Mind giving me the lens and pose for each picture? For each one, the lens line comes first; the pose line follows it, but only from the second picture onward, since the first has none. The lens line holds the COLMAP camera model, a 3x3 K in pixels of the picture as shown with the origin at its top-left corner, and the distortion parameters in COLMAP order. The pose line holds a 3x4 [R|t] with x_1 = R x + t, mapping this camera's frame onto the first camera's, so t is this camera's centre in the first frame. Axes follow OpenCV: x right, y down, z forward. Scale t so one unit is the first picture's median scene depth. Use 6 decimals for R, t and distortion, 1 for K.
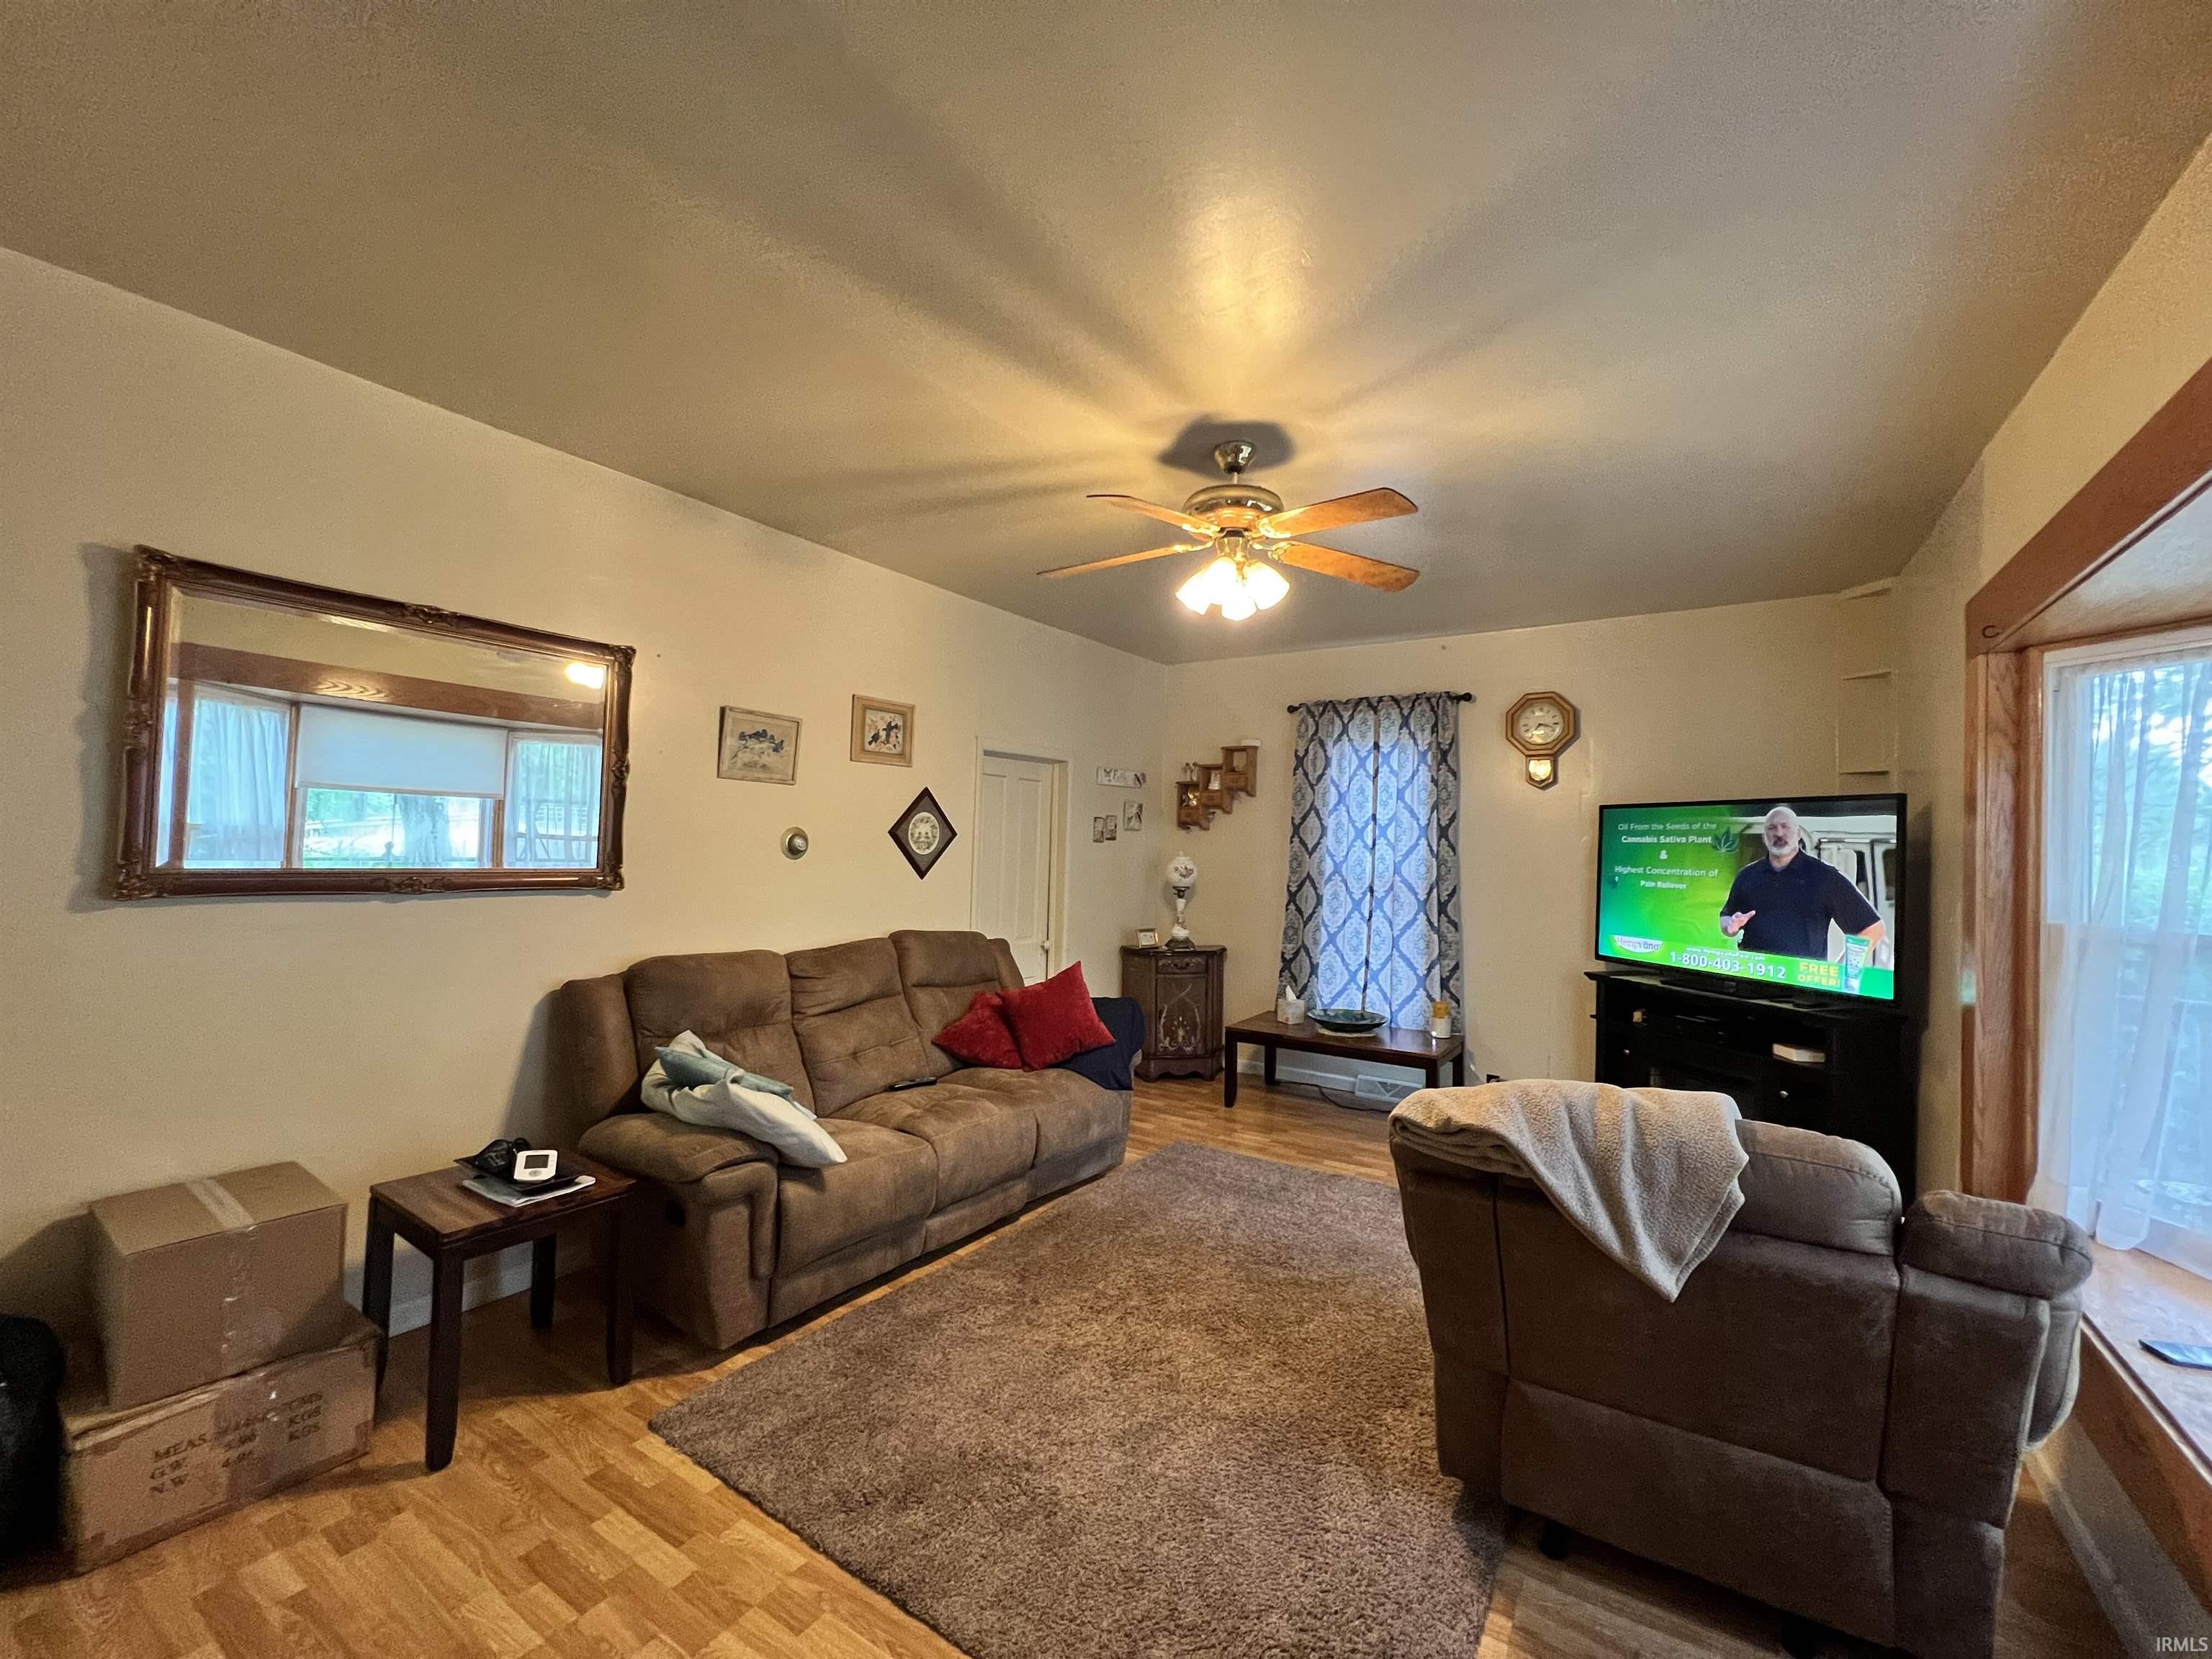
lens RADIAL K [[884.2, 0, 1101.8], [0, 884.2, 831.9], [0, 0, 1]] dist [-0.009965, -0.000589]
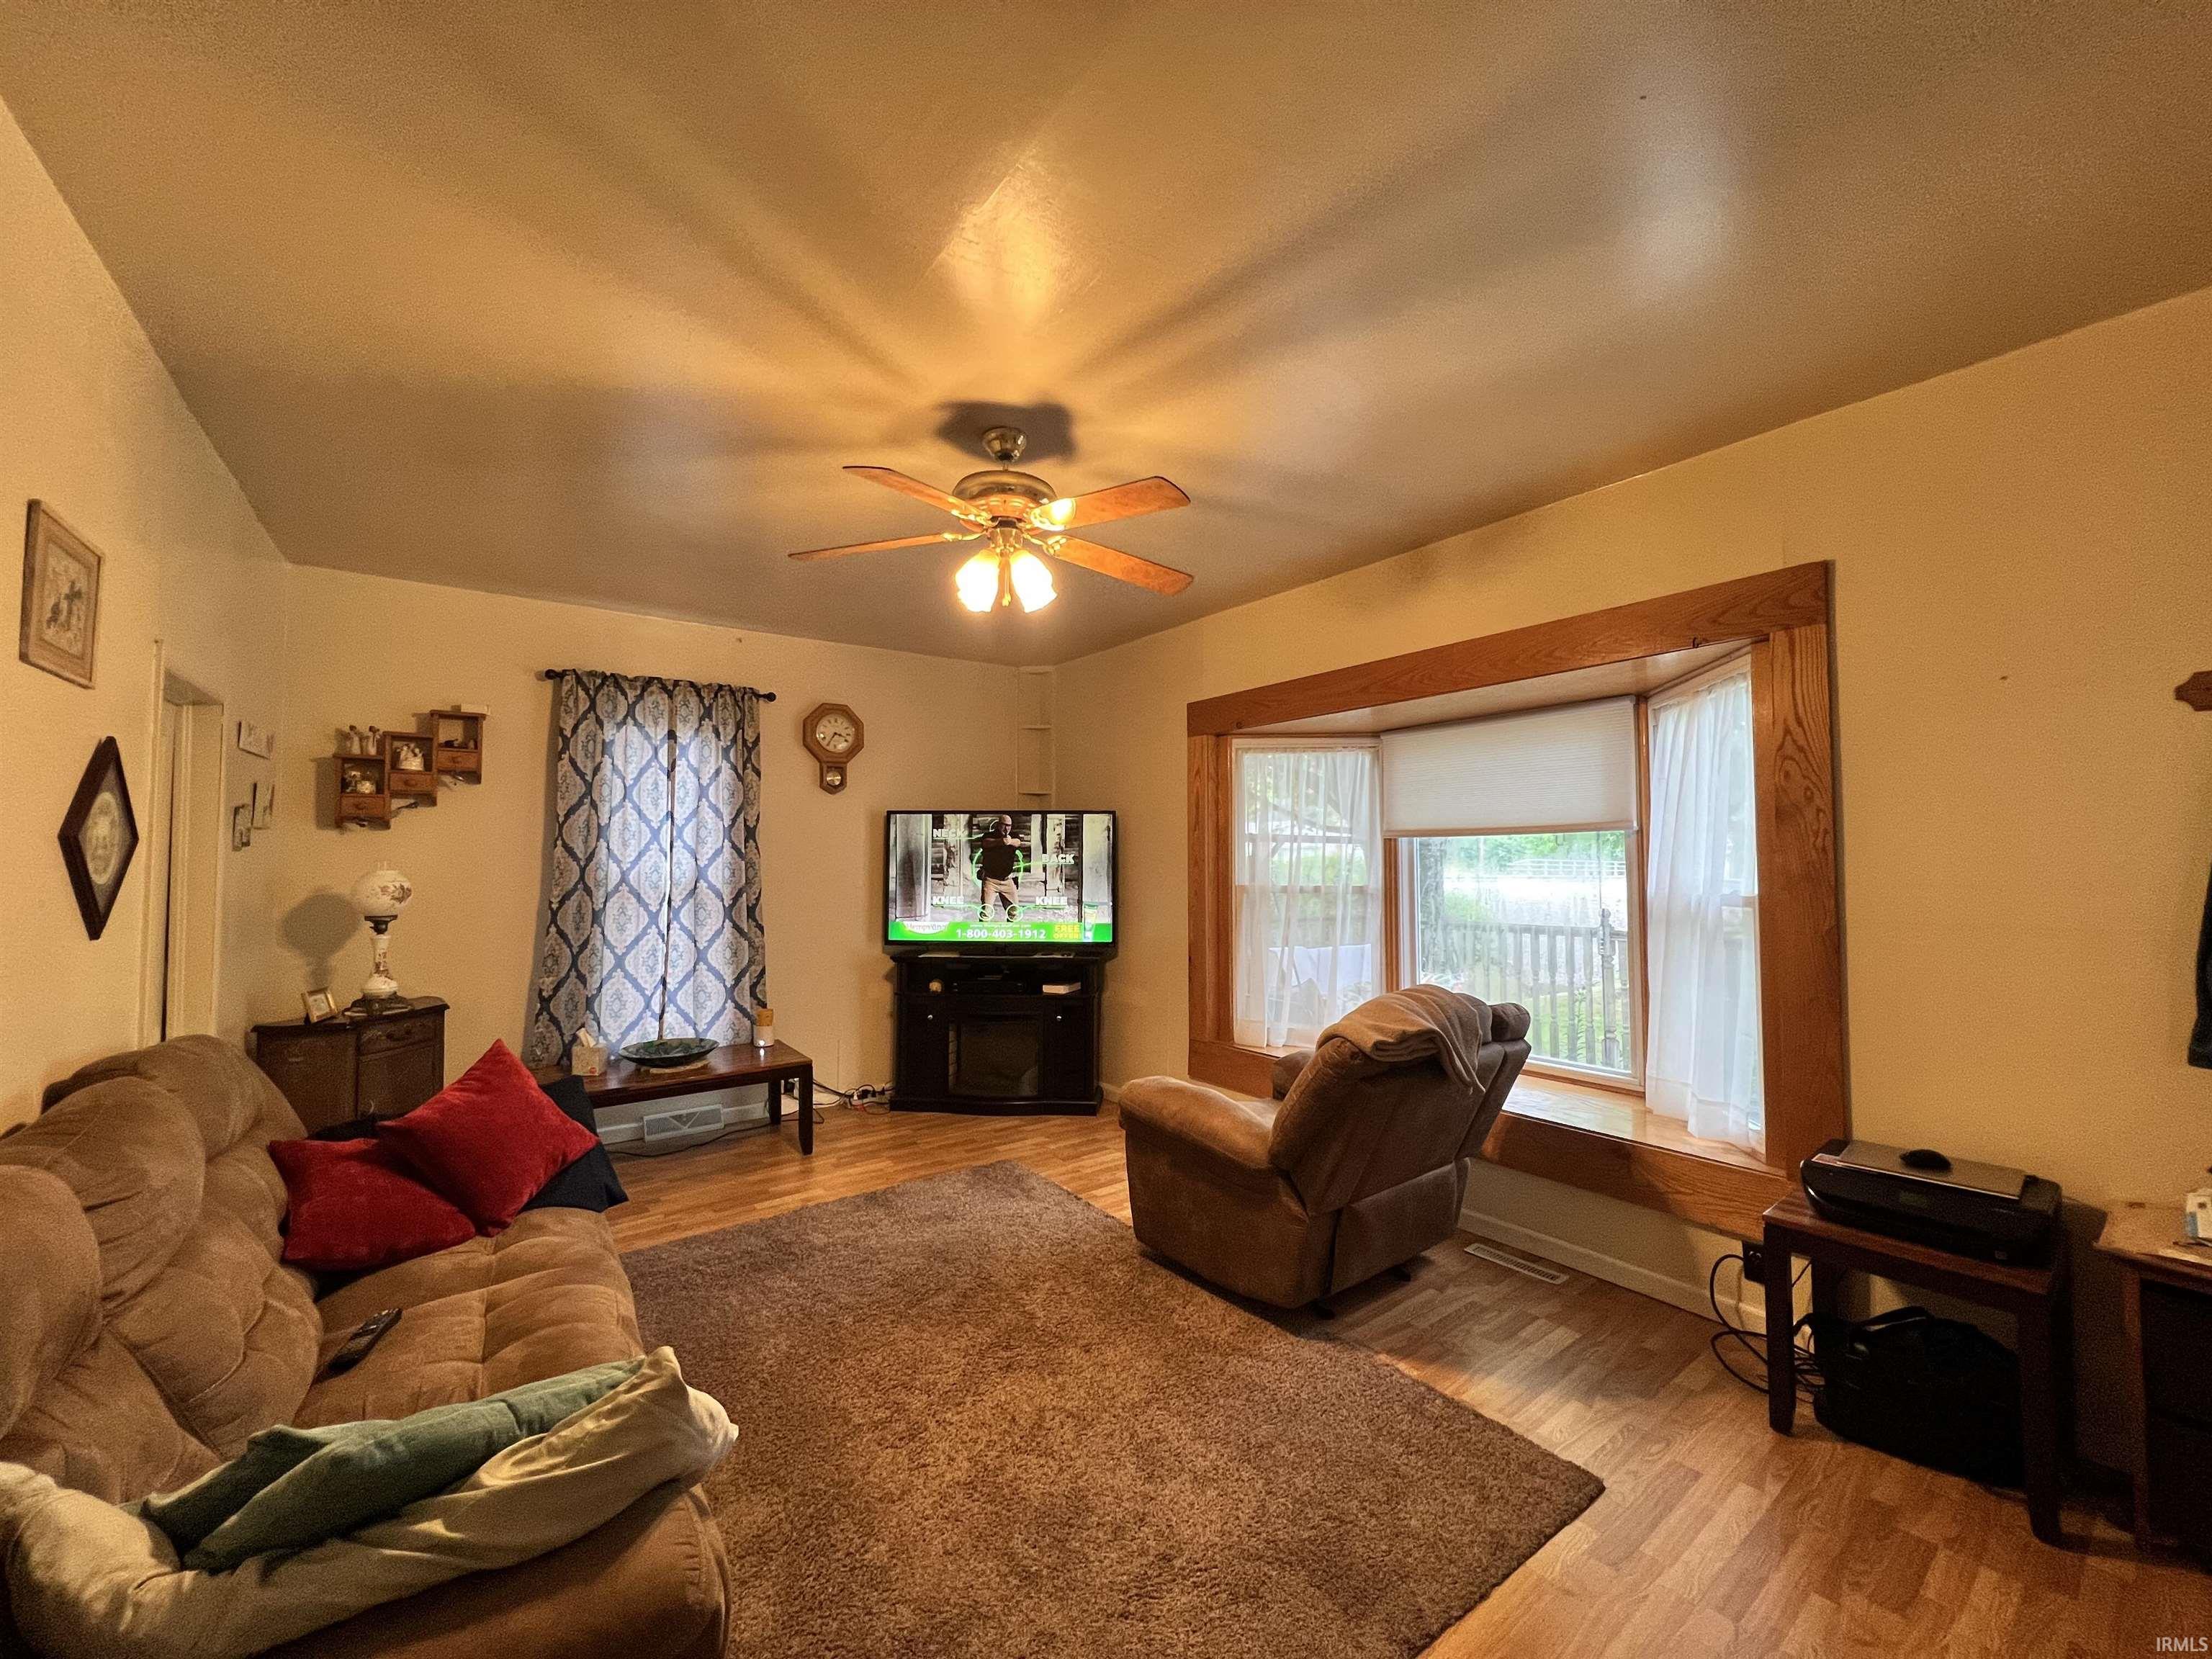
lens RADIAL K [[884.2, 0, 1100.3], [0, 884.2, 826.4], [0, 0, 1]] dist [-0.009965, -0.000589]
pose [[0.342577, 0.007808, 0.939457, -0.372788], [-0.004841, 0.999967, -0.006546, -0.002933], [-0.939477, -0.002305, 0.342603, 0.301128]]
